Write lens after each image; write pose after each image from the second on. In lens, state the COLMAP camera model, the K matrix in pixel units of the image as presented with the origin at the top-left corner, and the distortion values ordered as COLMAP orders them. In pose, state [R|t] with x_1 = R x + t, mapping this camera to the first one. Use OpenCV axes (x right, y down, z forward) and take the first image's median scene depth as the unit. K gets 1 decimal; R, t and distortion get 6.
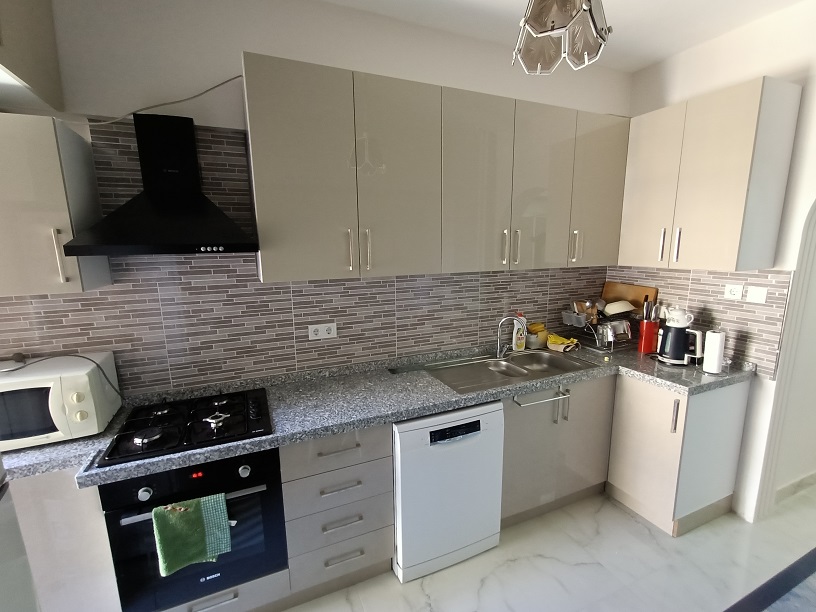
lens RADIAL K [[374.7, 0, 404.0], [0, 374.7, 314.6], [0, 0, 1]] dist [0.003149, -0.000392]
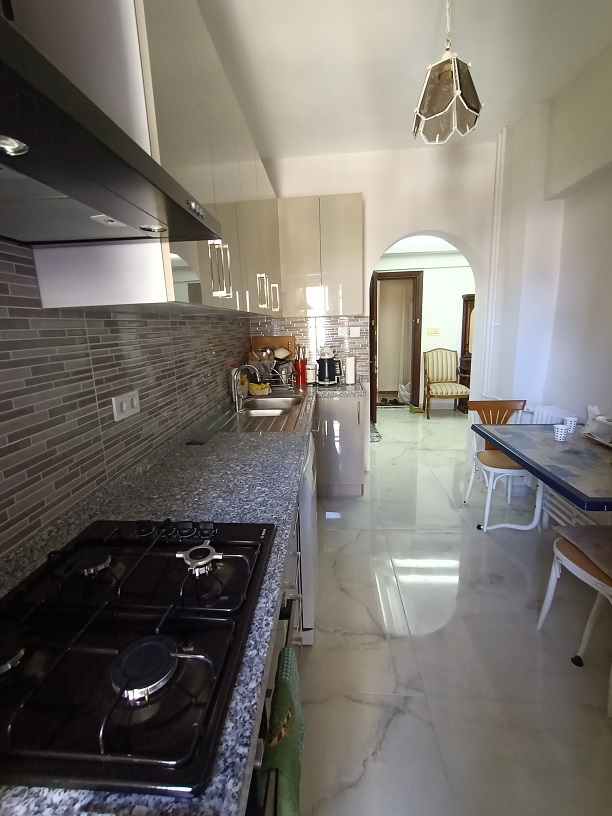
lens RADIAL K [[374.7, 0, 302.8], [0, 374.7, 404.7], [0, 0, 1]] dist [0.003149, -0.000392]
pose [[0.463004, -0.188522, 0.866075, -0.640968], [0.192073, 0.975241, 0.109602, 0.033039], [-0.865295, 0.115603, 0.487751, 0.455583]]
